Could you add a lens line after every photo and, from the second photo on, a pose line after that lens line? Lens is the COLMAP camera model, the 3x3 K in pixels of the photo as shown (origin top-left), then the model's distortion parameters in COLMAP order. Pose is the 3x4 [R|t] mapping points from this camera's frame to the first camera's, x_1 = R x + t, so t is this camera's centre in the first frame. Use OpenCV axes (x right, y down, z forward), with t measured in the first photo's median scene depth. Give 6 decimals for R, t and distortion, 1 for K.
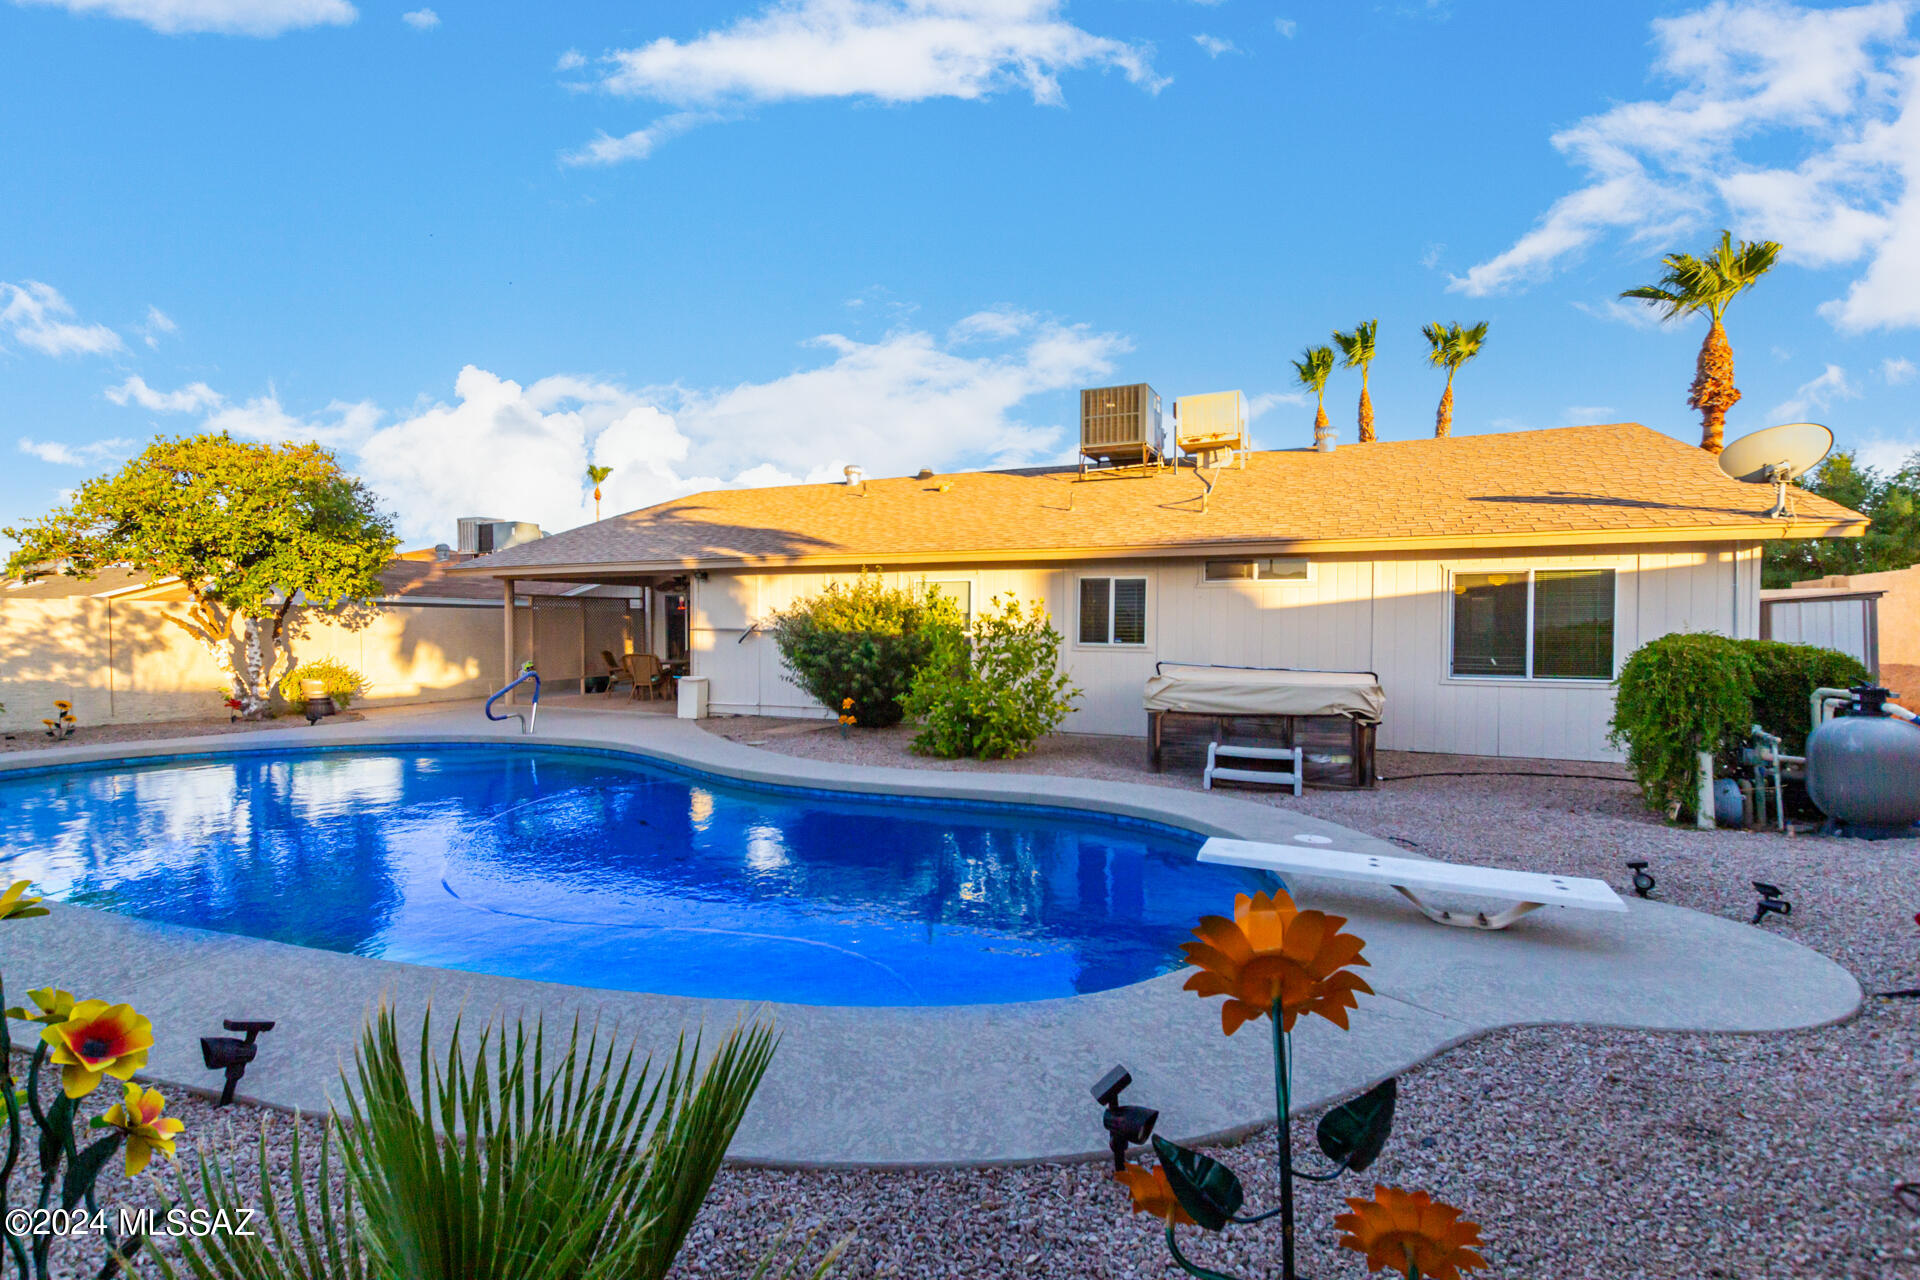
lens RADIAL K [[877.0, 0, 956.3], [0, 877.0, 646.8], [0, 0, 1]] dist [0.002918, -0.001155]
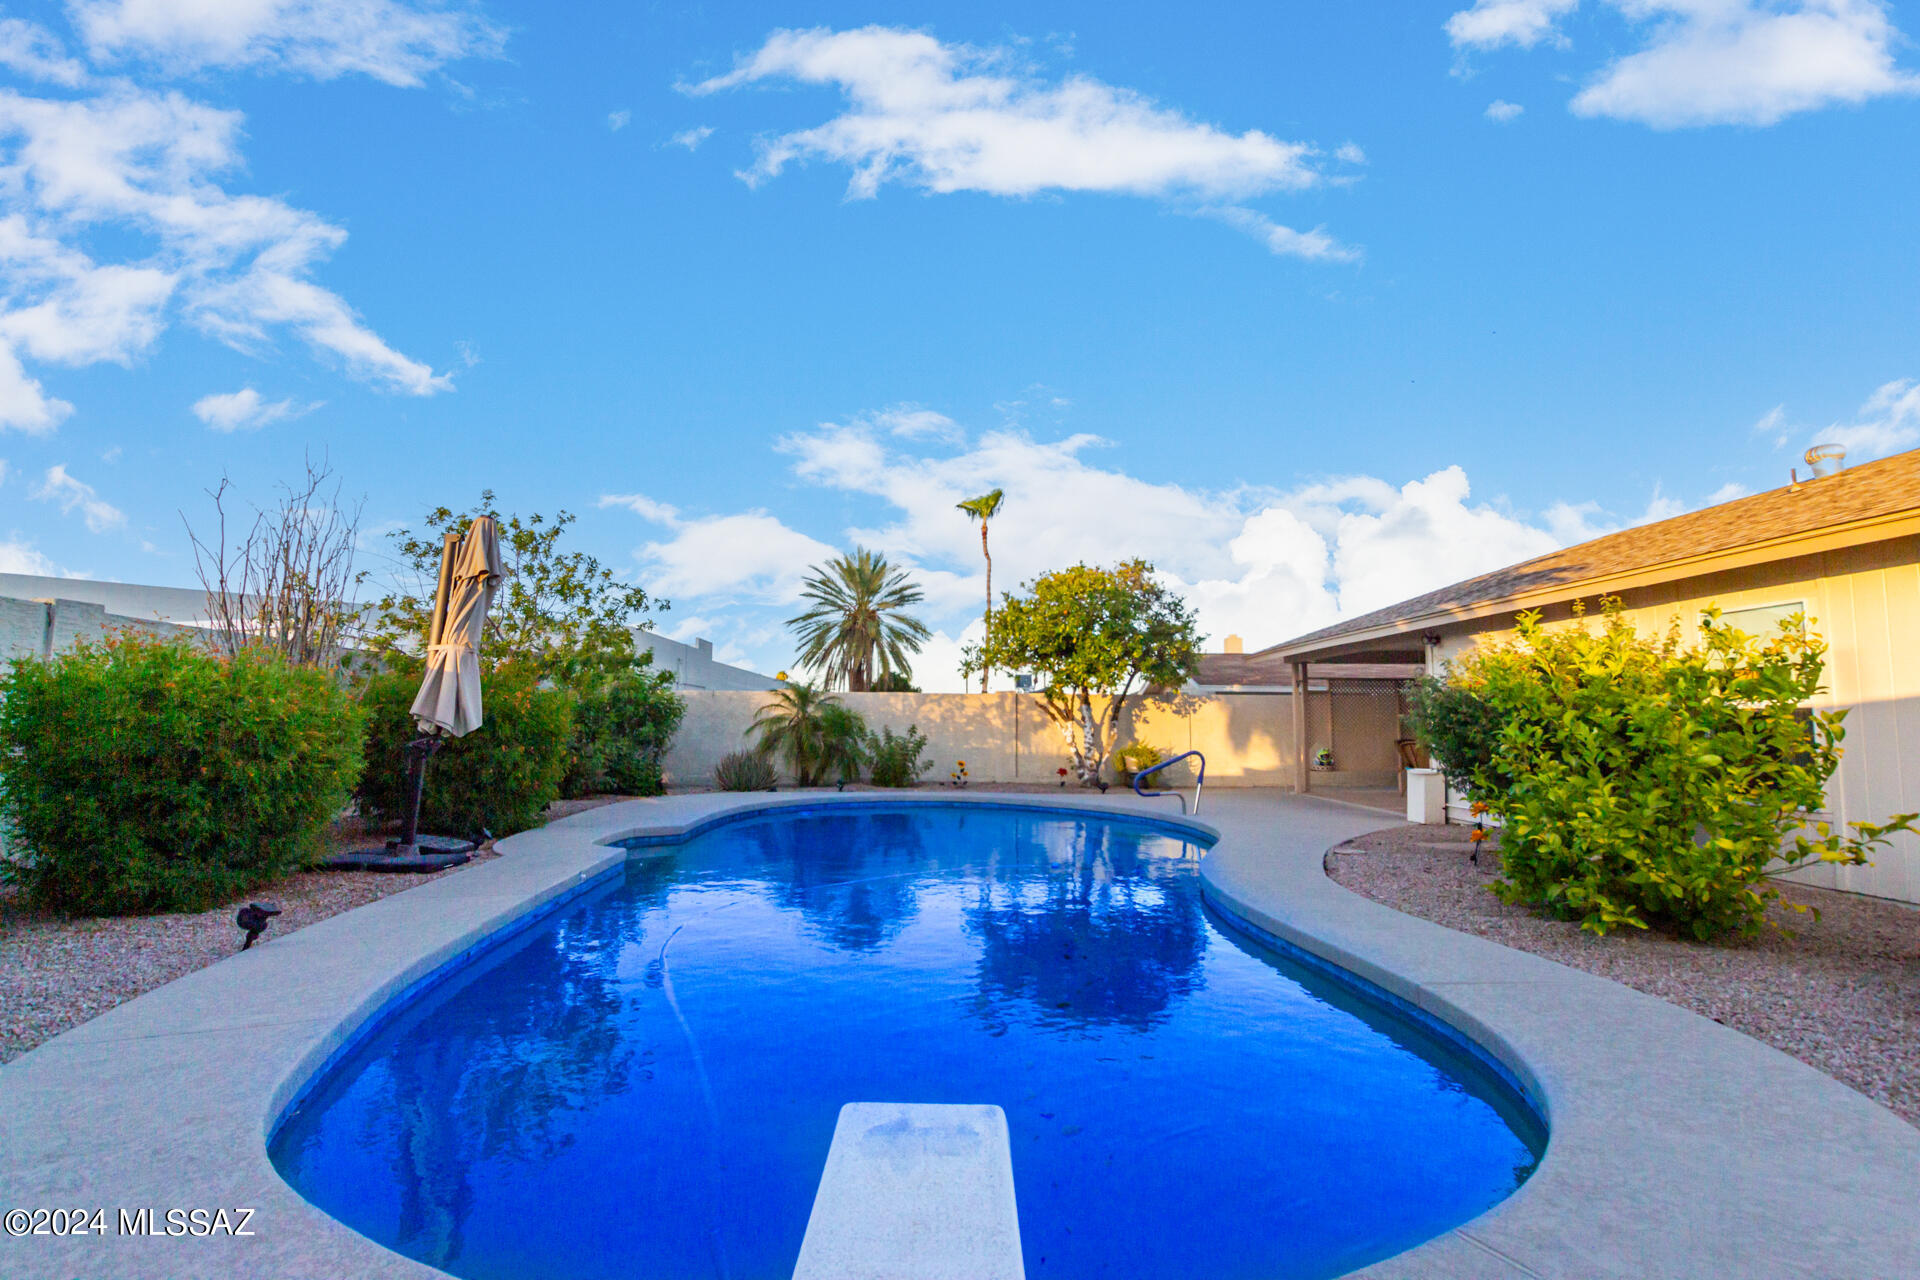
lens RADIAL K [[877.0, 0, 956.3], [0, 877.0, 646.8], [0, 0, 1]] dist [0.002918, -0.001155]
pose [[0.471707, -0.072708, -0.878753, 0.219176], [-0.029730, 0.994716, -0.098261, 0.014873], [0.881254, 0.072476, 0.467053, 0.268528]]
